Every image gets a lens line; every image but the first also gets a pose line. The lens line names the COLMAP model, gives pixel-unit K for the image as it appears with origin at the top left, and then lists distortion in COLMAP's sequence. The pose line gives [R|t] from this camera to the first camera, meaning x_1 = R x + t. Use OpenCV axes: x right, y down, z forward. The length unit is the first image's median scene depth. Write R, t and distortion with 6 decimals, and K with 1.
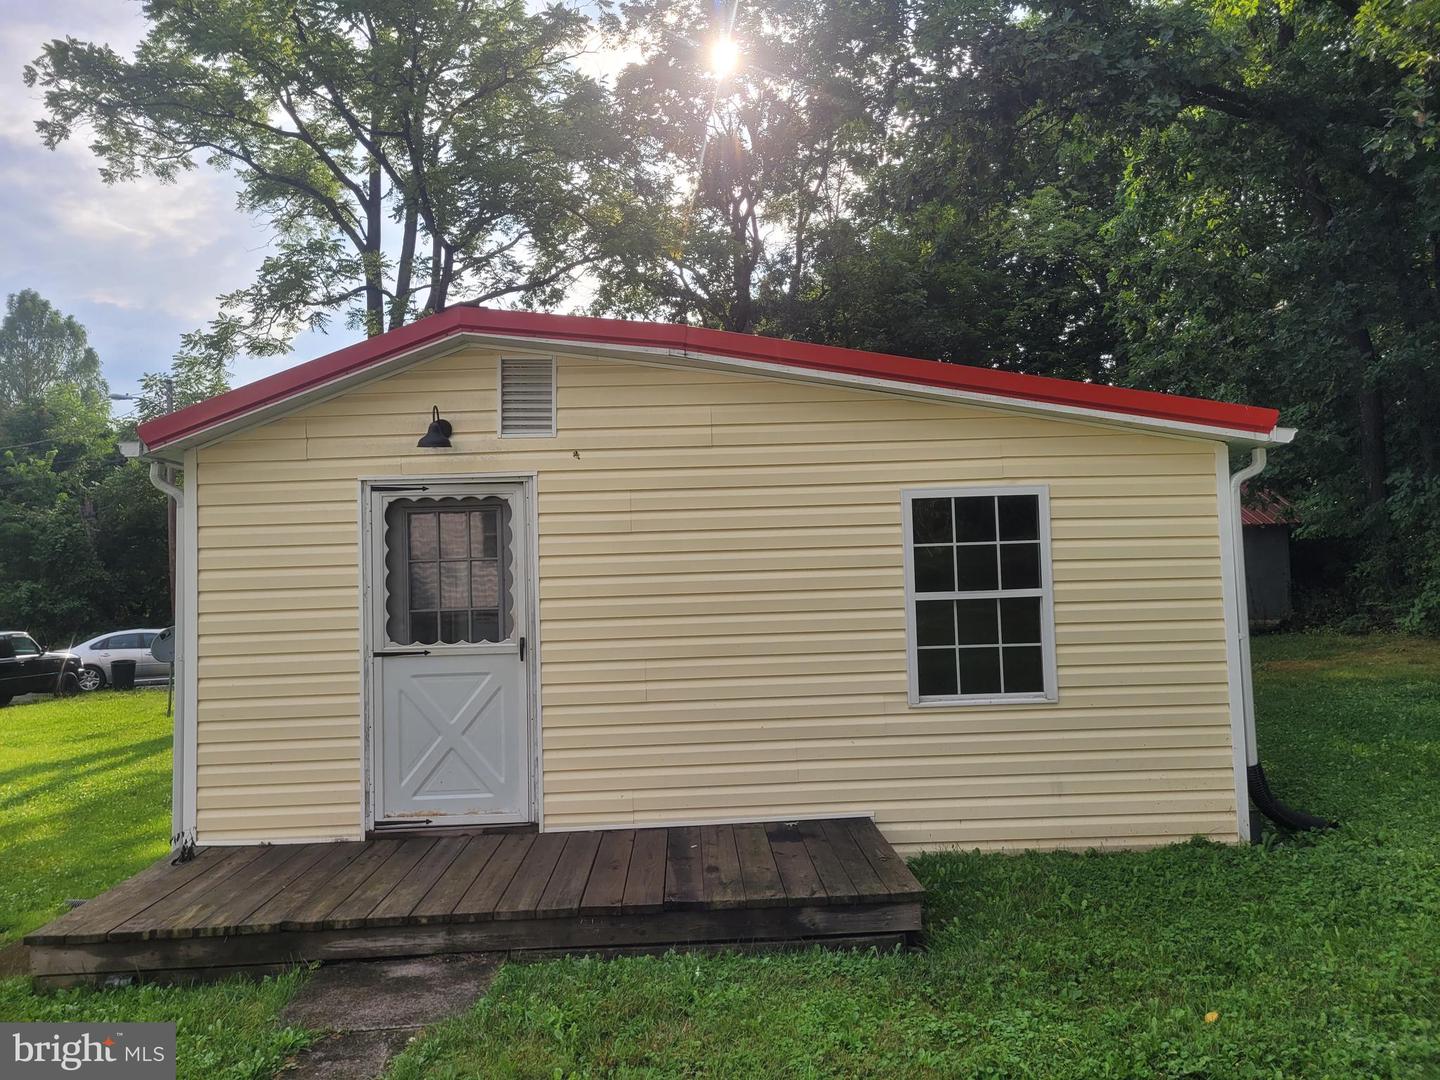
lens RADIAL K [[1089.6, 0, 720.4], [0, 1089.6, 526.9], [0, 0, 1]] dist [0.045103, -0.042955]
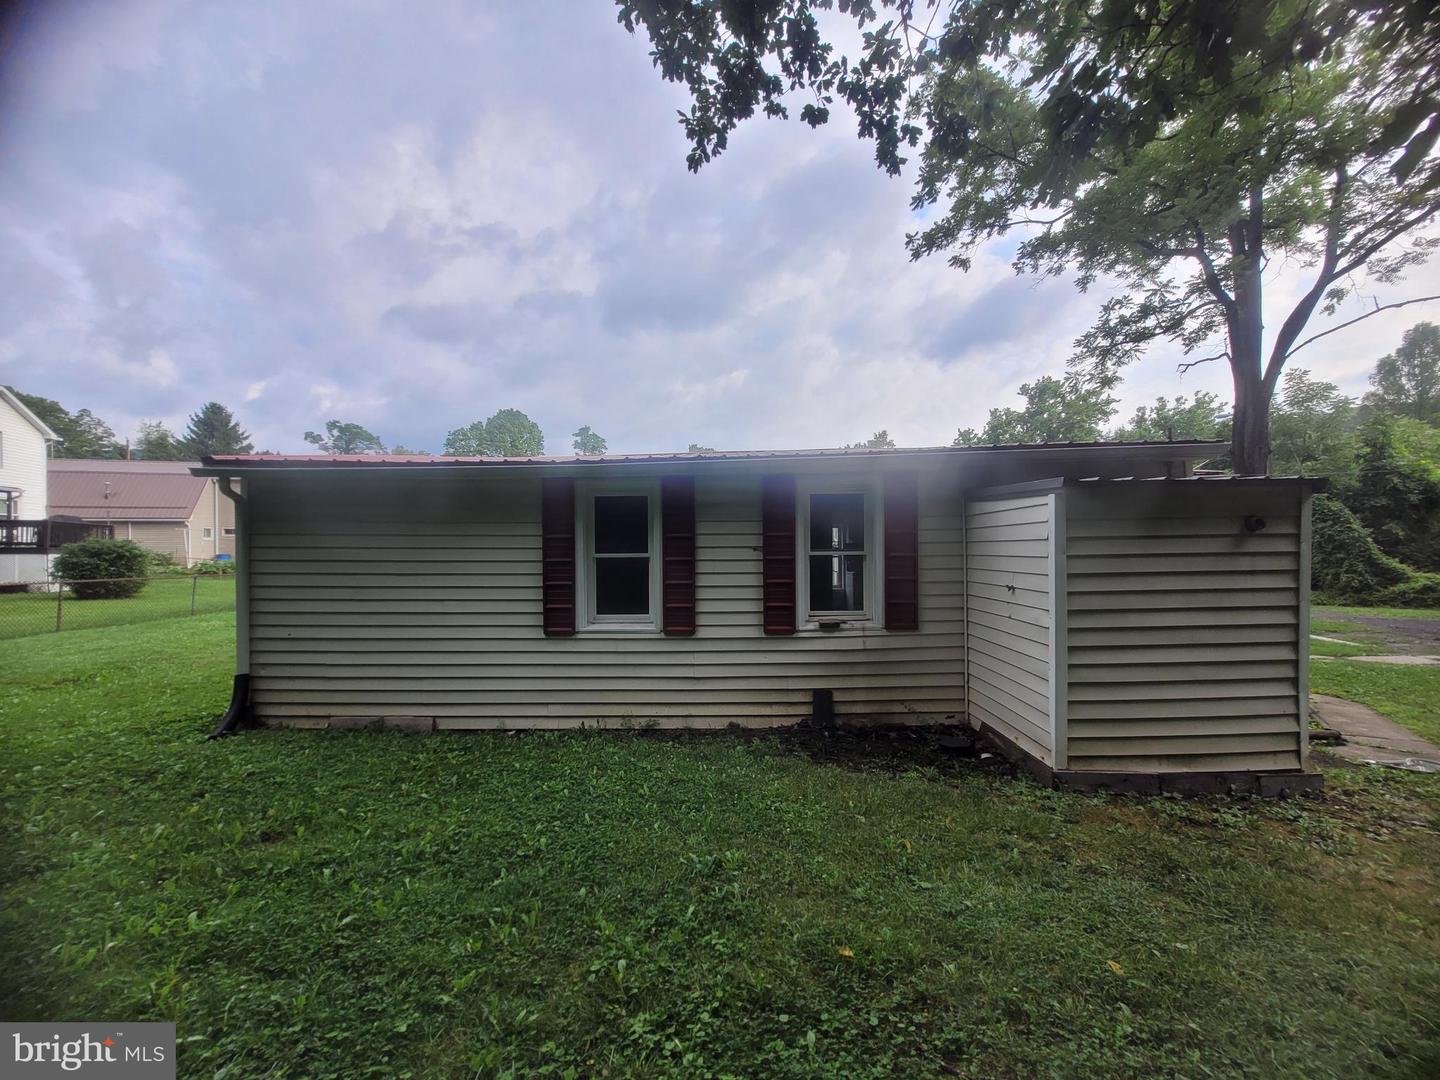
lens RADIAL K [[560.7, 0, 717.3], [0, 560.7, 549.7], [0, 0, 1]] dist [0.008114, -0.001745]
pose [[-0.037903, 0.028430, -0.998877, 1.284424], [0.050025, 0.998396, 0.026518, 0.044868], [0.998028, -0.048964, -0.039264, 1.753987]]
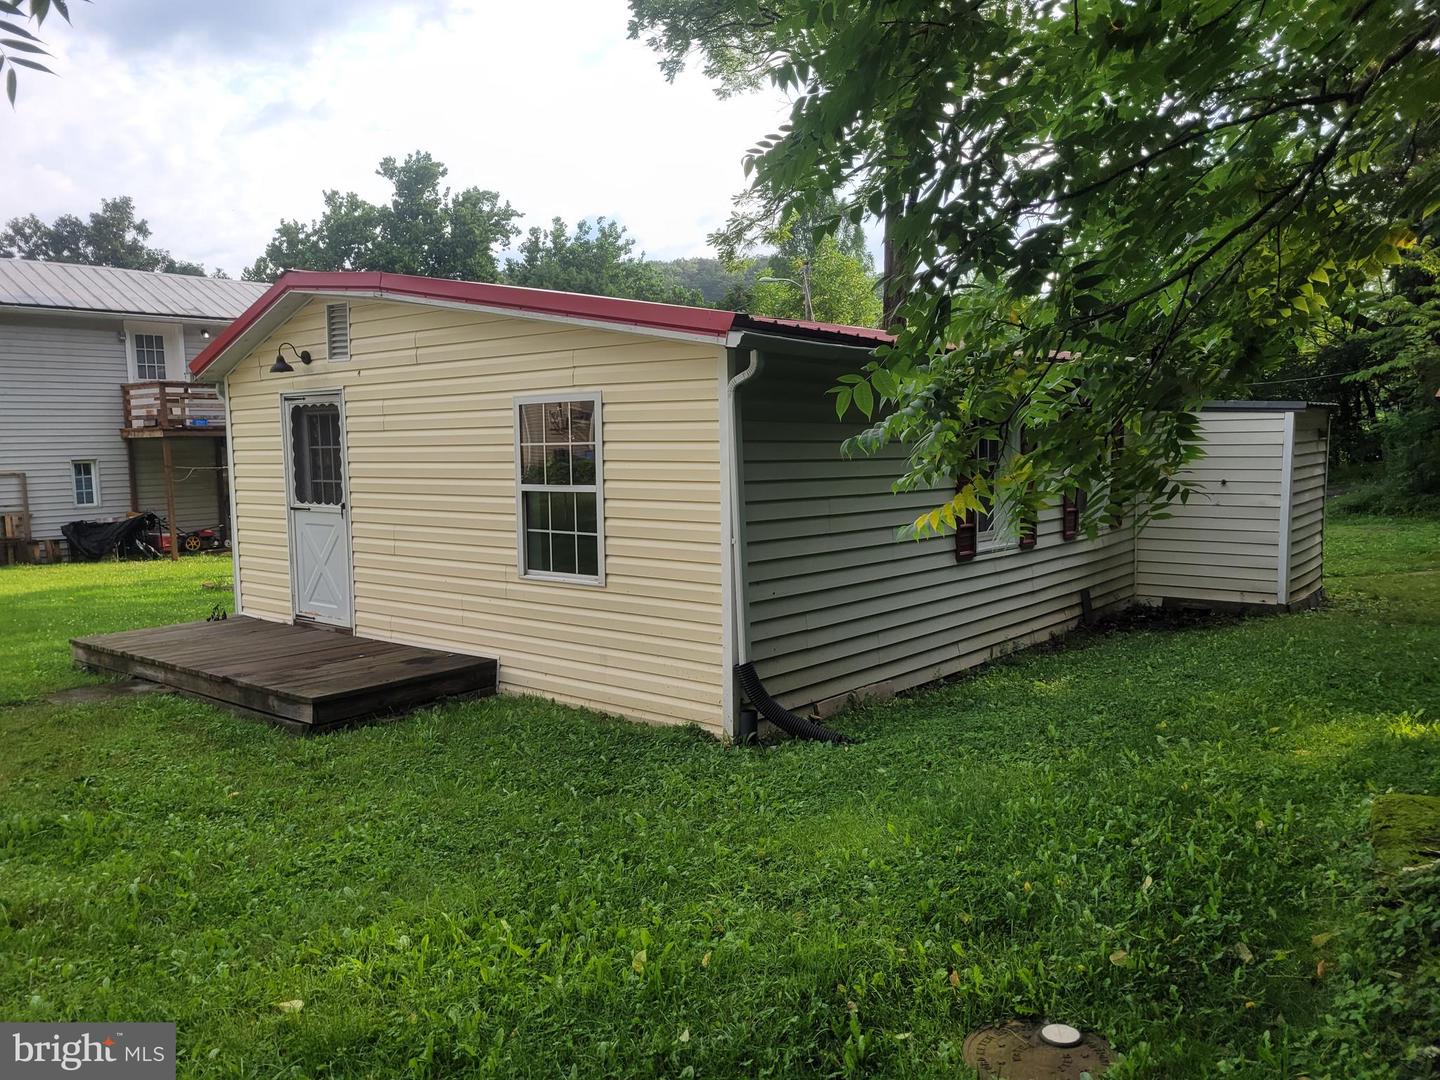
lens RADIAL K [[1089.6, 0, 712.6], [0, 1089.6, 548.4], [0, 0, 1]] dist [0.045103, -0.042955]
pose [[0.747097, 0.084050, -0.659379, 1.132160], [0.020884, 0.988516, 0.149667, -0.044974], [0.664386, -0.125587, 0.736762, 0.249270]]
